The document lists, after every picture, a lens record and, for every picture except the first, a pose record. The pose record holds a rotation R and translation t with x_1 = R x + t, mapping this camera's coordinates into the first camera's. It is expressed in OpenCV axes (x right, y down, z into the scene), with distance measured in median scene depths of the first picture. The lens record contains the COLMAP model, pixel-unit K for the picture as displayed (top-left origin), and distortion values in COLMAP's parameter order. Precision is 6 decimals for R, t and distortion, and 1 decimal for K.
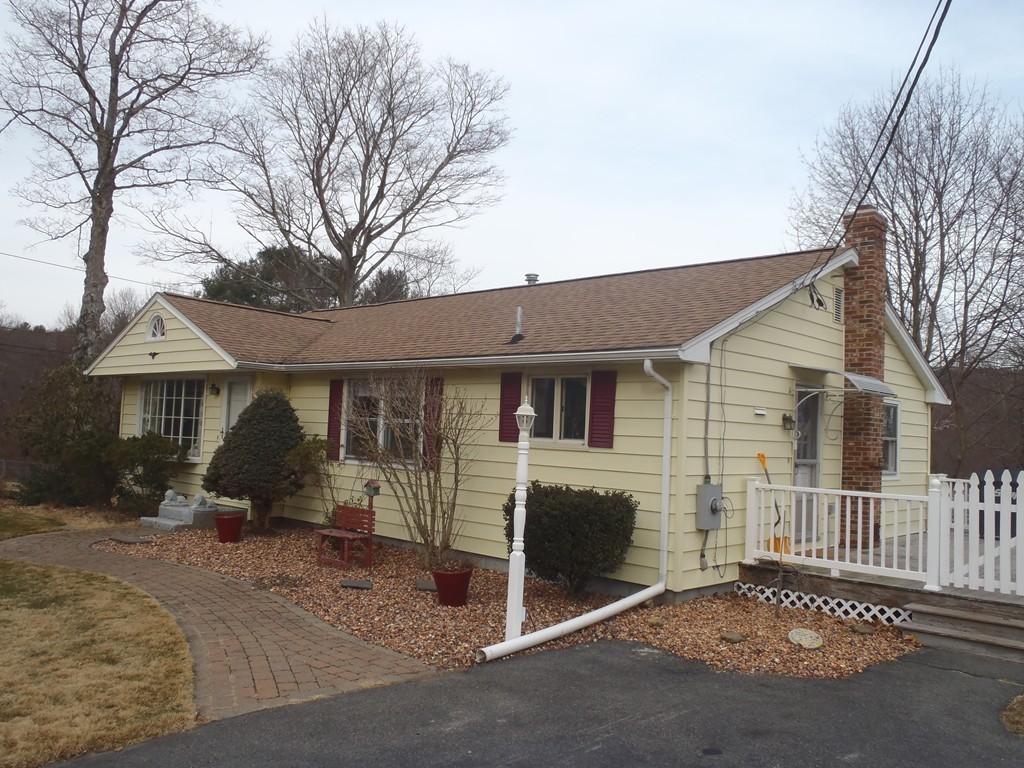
lens RADIAL K [[859.4, 0, 512.0], [0, 859.4, 384.0], [0, 0, 1]] dist [-0.012073, -0.000944]
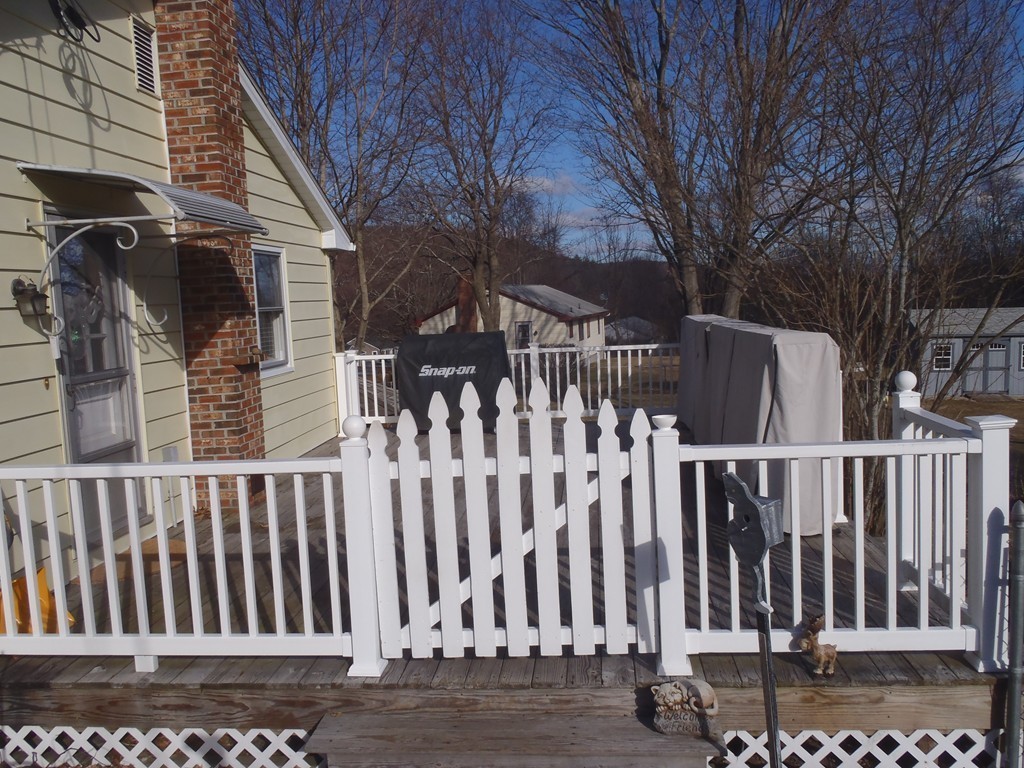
lens RADIAL K [[865.1, 0, 535.4], [0, 865.1, 384.8], [0, 0, 1]] dist [-0.005283, -0.005439]
pose [[0.772703, -0.138581, 0.619456, 0.216988], [0.038678, 0.984343, 0.171966, 0.020049], [-0.633588, -0.108920, 0.765965, 0.444400]]
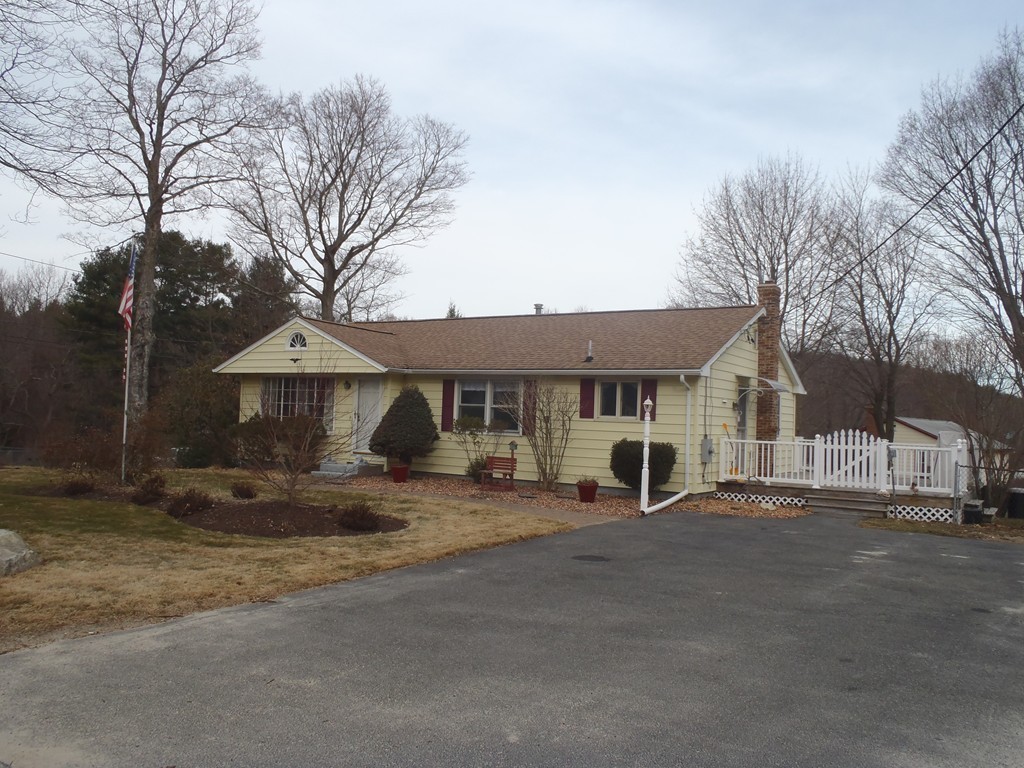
lens RADIAL K [[834.2, 0, 527.9], [0, 834.2, 386.1], [0, 0, 1]] dist [-0.006465, -0.000408]
pose [[0.980320, 0.000723, 0.197415, -0.408877], [-0.005561, 0.999698, 0.023952, -0.034274], [-0.197338, -0.024579, 0.980027, -0.574411]]
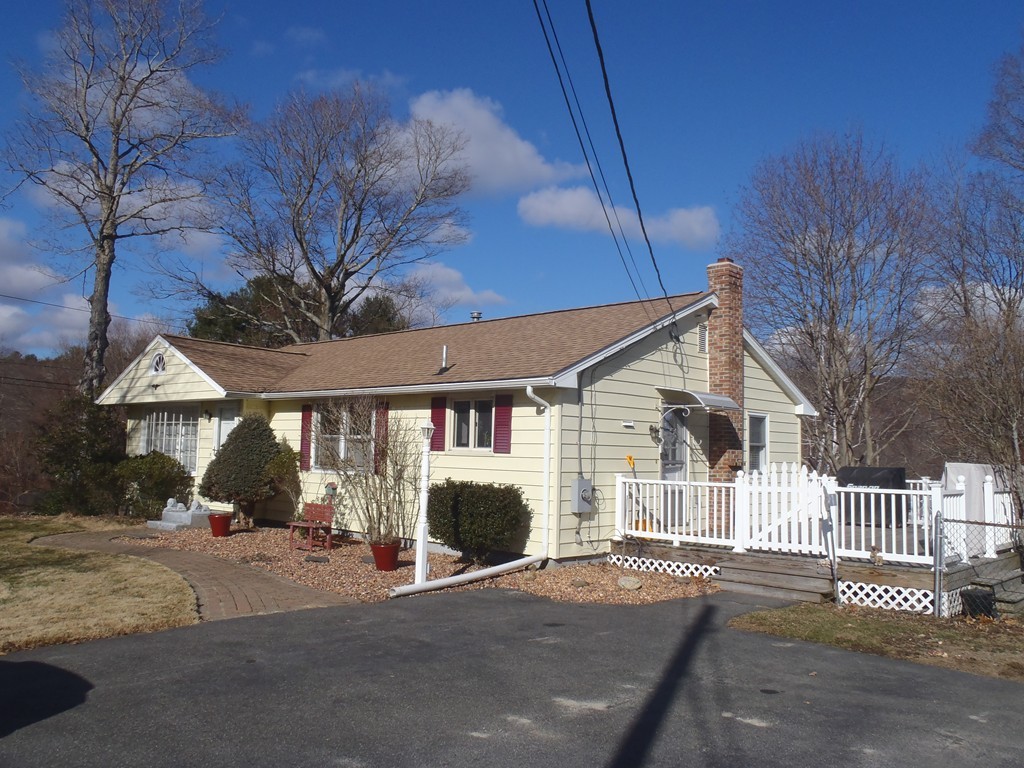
lens RADIAL K [[849.5, 0, 512.0], [0, 849.5, 384.0], [0, 0, 1]] dist [-0.007600, -0.000972]
pose [[0.999764, -0.018329, 0.011658, 0.084458], [0.018598, 0.999554, -0.023364, -0.000936], [-0.011225, 0.023576, 0.999659, -0.246033]]
